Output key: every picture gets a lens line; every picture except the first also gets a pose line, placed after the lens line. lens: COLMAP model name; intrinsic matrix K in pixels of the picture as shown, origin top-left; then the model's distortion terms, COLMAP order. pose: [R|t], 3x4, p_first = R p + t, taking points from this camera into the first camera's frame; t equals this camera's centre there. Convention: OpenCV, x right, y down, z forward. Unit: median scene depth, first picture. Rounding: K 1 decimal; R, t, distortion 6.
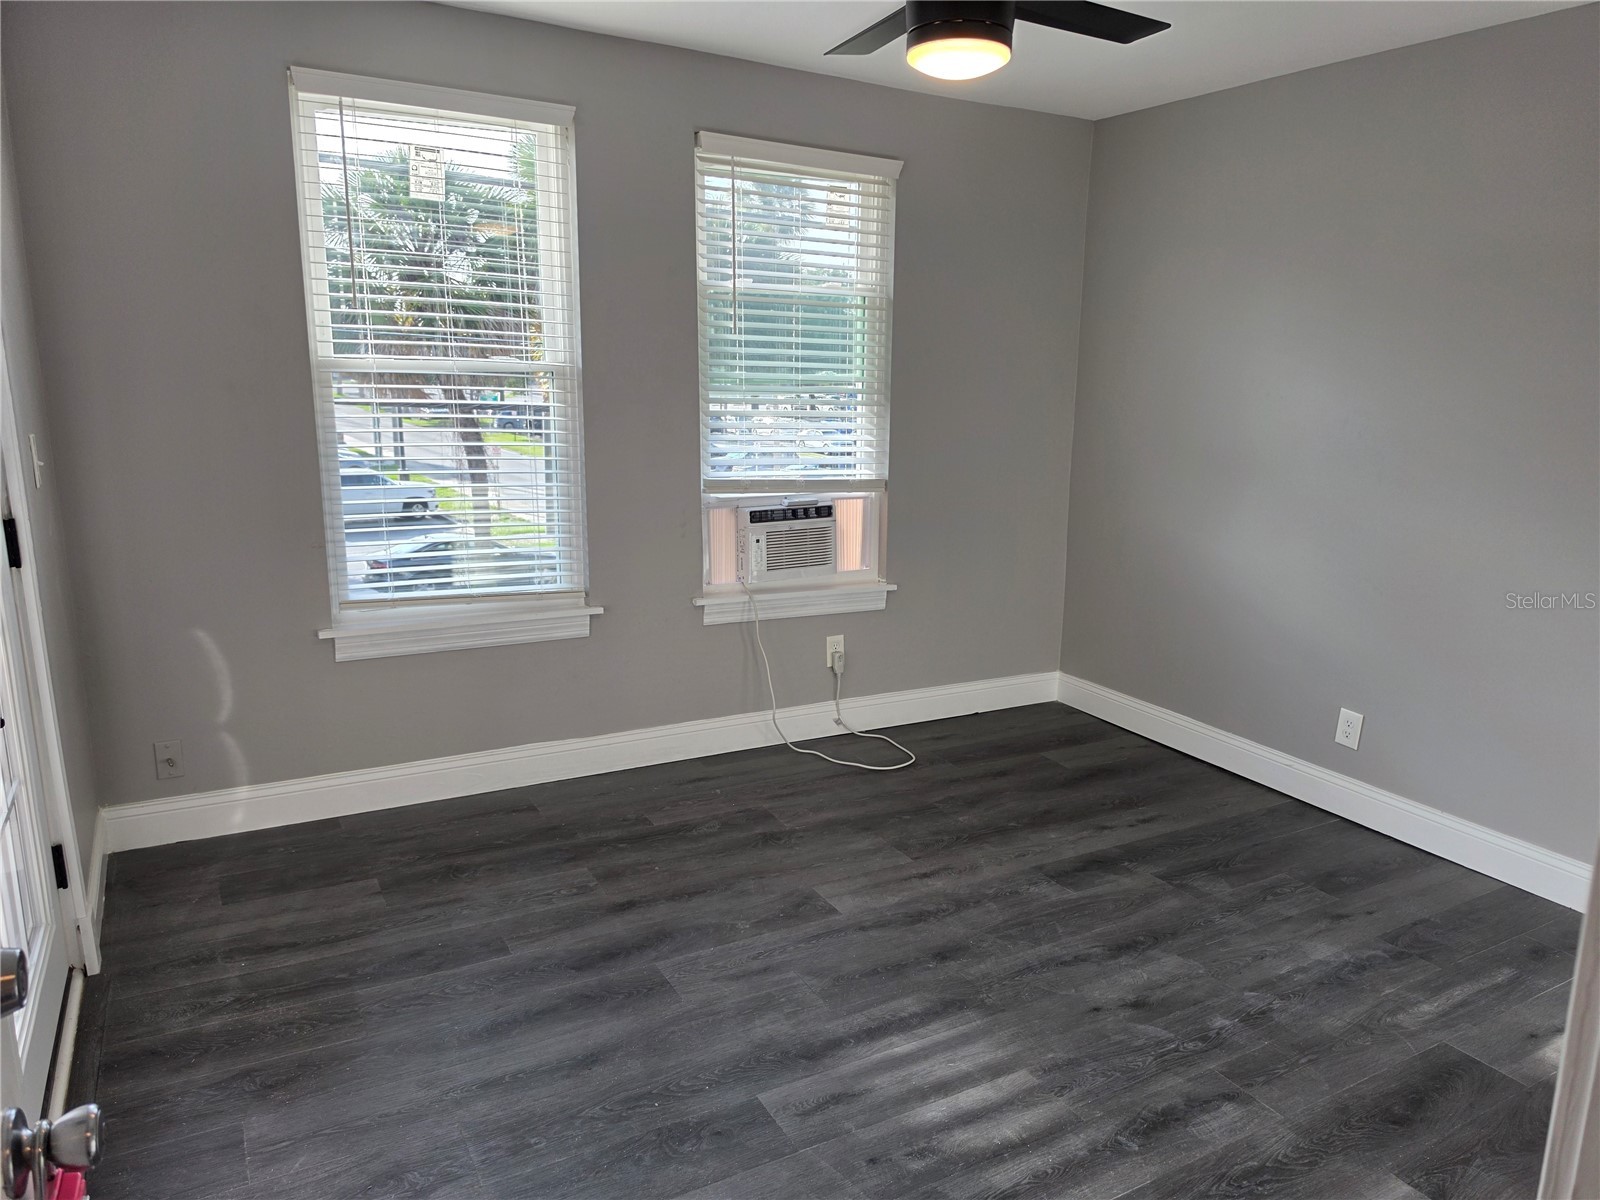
lens RADIAL K [[1086.8, 0, 803.9], [0, 1086.8, 583.9], [0, 0, 1]] dist [0.080400, -0.100991]
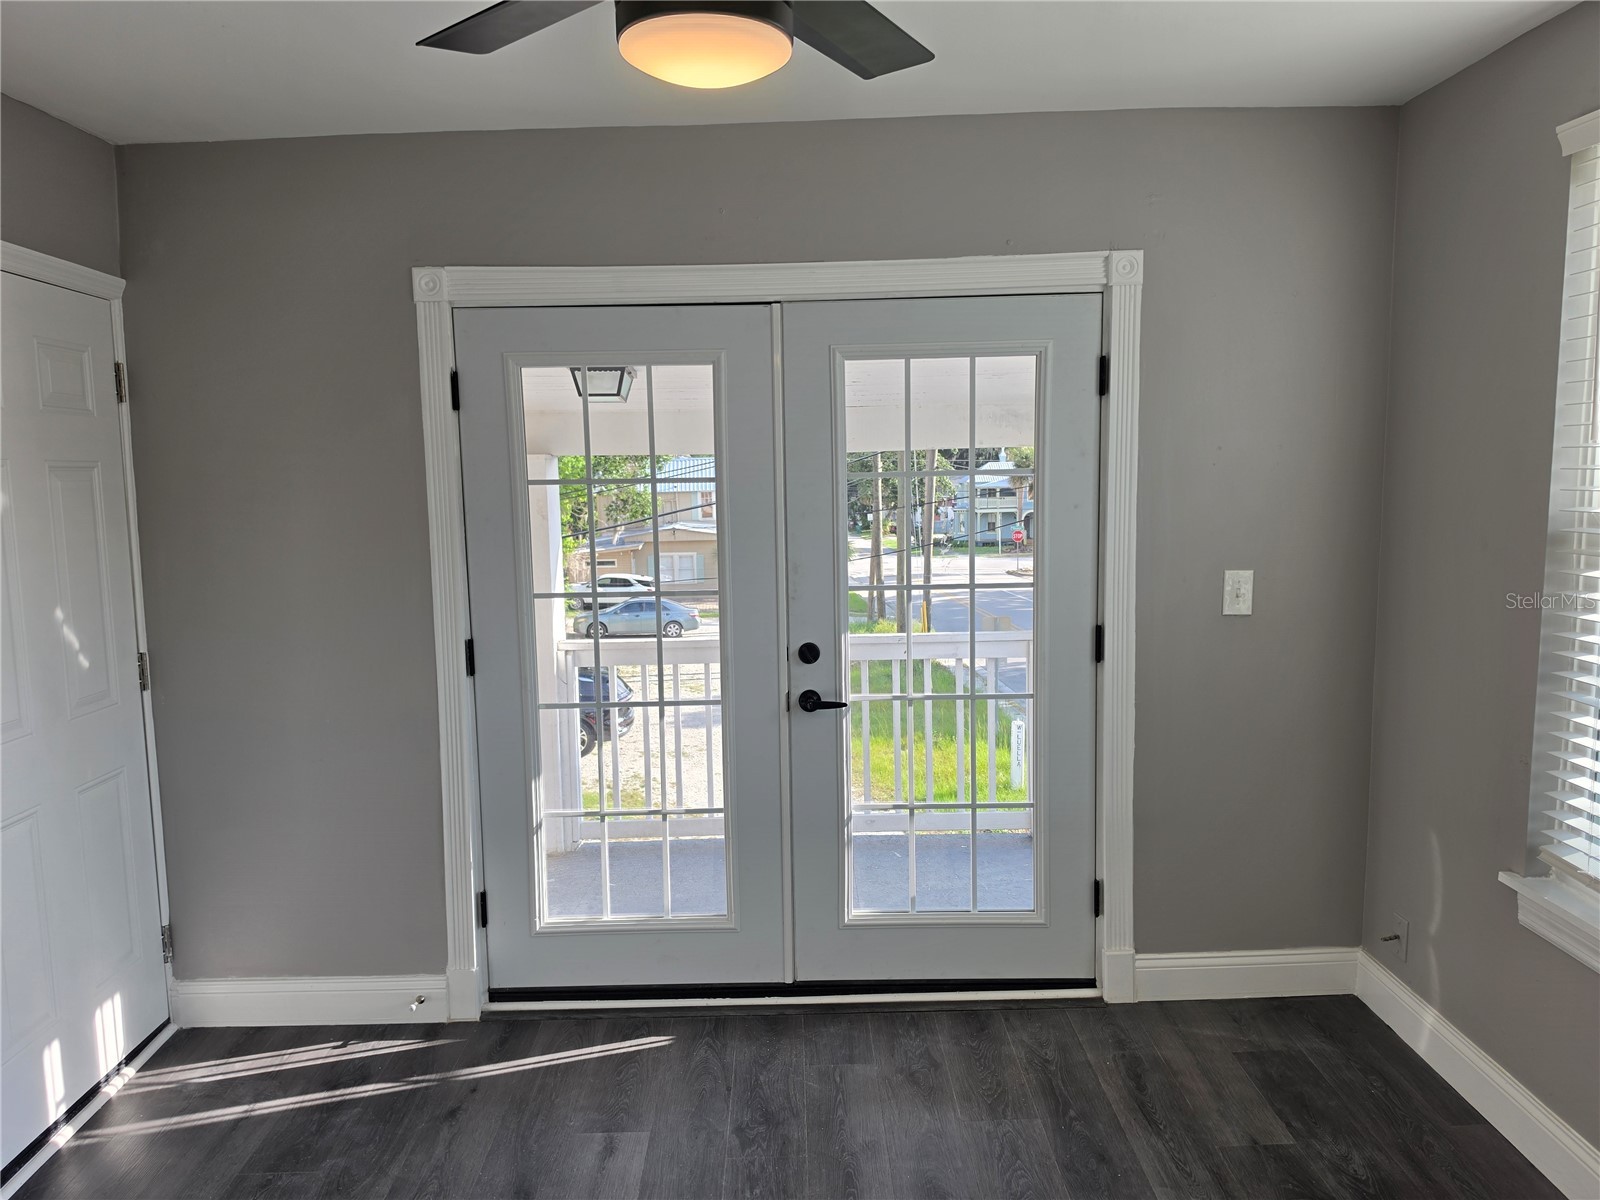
lens RADIAL K [[1096.3, 0, 800.0], [0, 1096.3, 600.0], [0, 0, 1]] dist [0.087997, -0.124871]
pose [[-0.478985, 0.097641, -0.872376, 0.454062], [-0.168838, 0.964992, 0.200708, -0.217773], [0.861433, 0.243426, -0.445731, 0.938275]]
